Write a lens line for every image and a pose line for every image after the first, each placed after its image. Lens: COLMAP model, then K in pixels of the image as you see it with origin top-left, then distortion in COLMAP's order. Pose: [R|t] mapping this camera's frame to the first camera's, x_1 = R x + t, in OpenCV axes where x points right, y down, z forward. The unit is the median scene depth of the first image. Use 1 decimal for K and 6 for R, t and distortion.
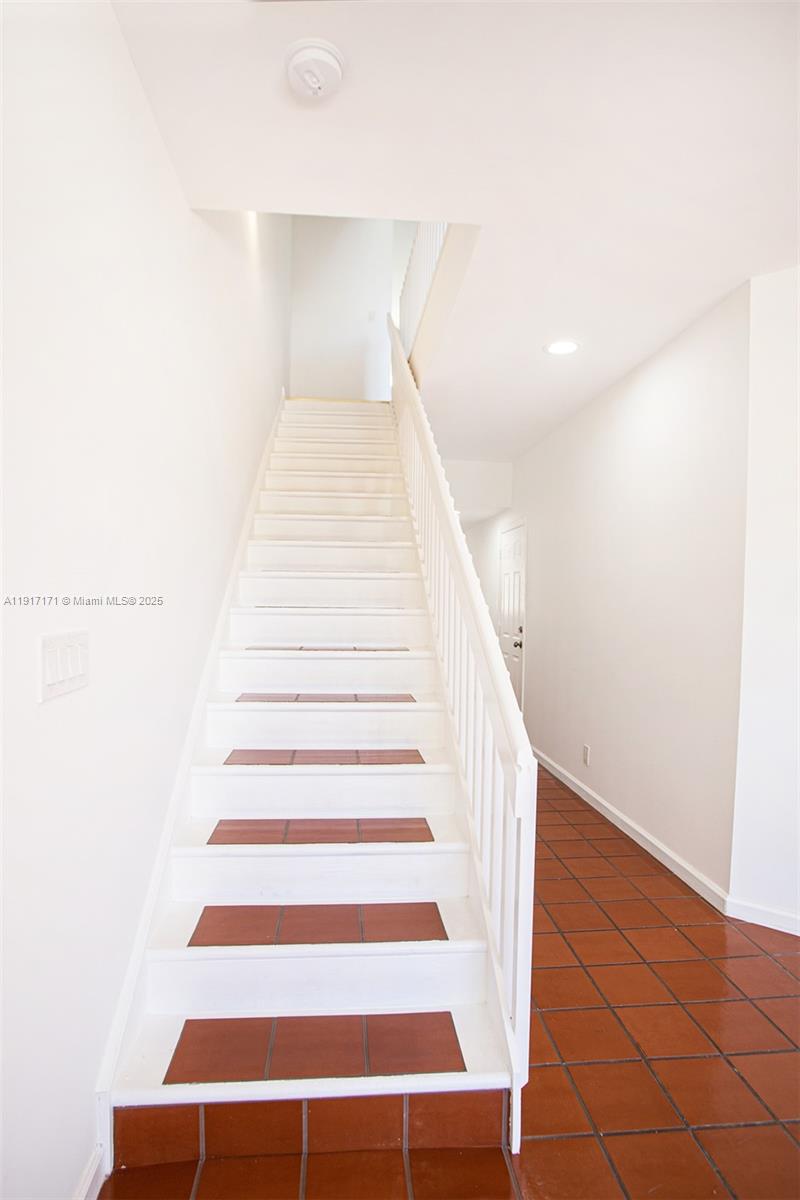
lens RADIAL K [[598.2, 0, 400.0], [0, 598.2, 600.0], [0, 0, 1]] dist [-0.053868, 0.000360]
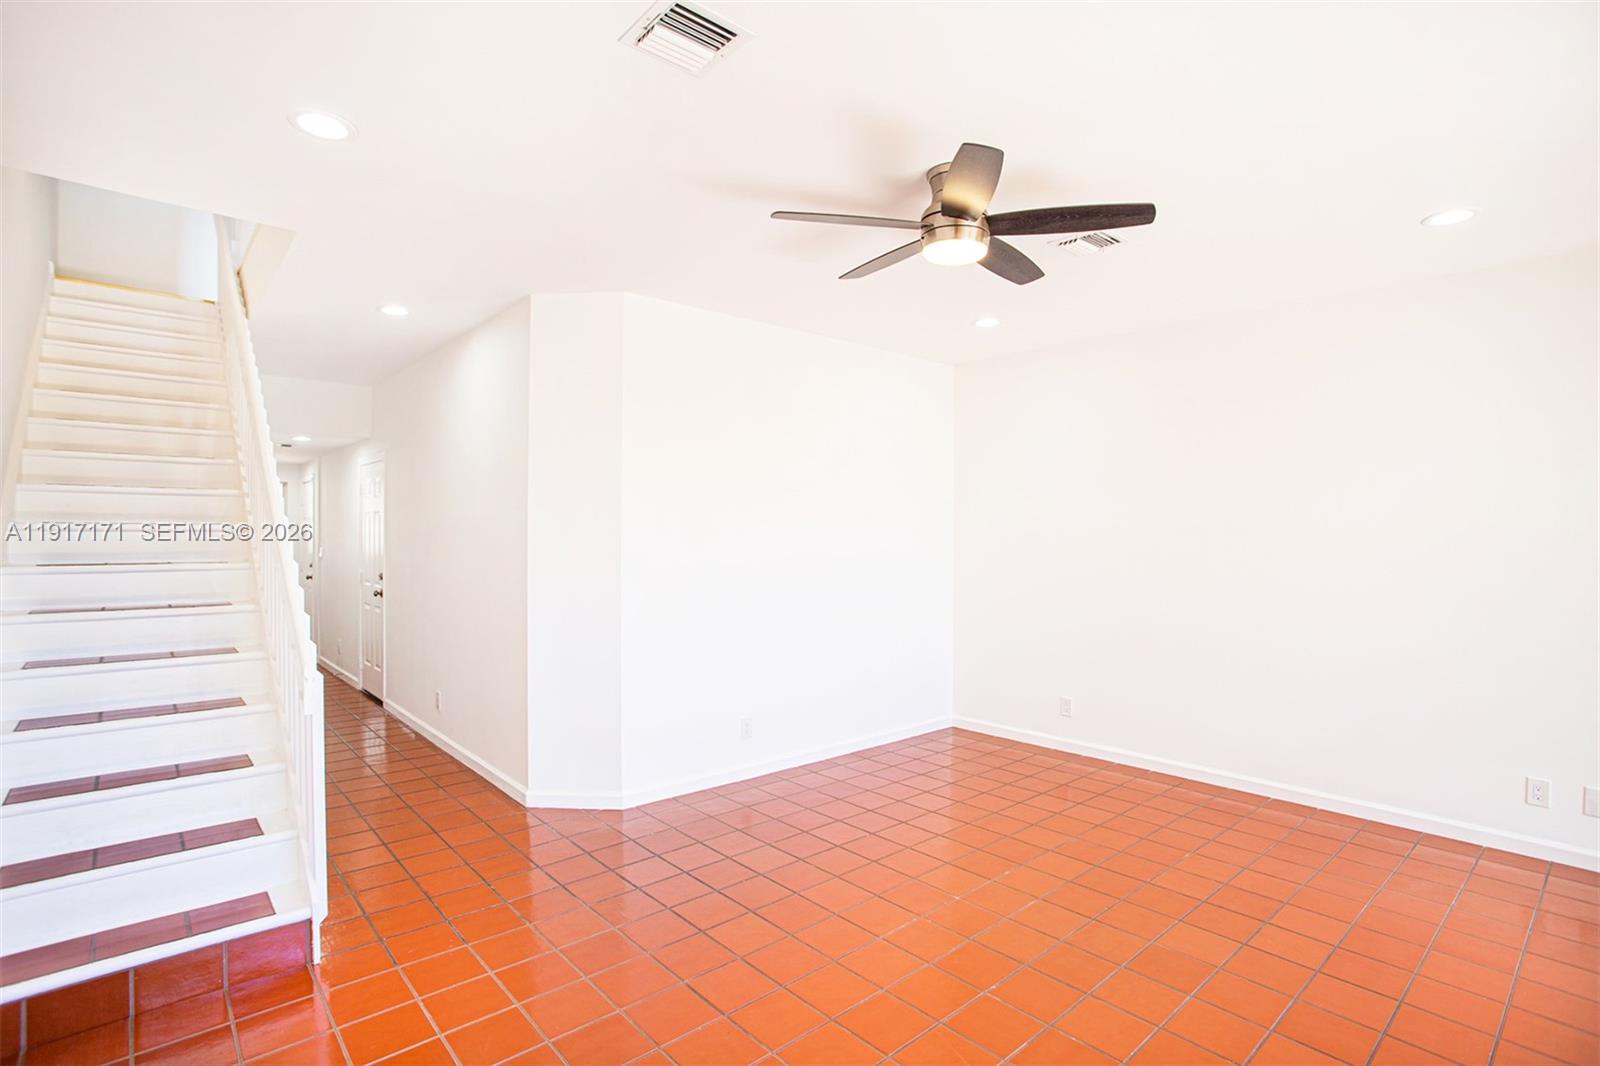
lens RADIAL K [[832.5, 0, 710.9], [0, 832.5, 521.5], [0, 0, 1]] dist [-0.071849, 0.037811]
pose [[0.868256, -0.009581, 0.496024, 0.032970], [0.013454, 0.999901, -0.004236, -0.036634], [-0.495934, 0.010352, 0.868298, -0.553402]]
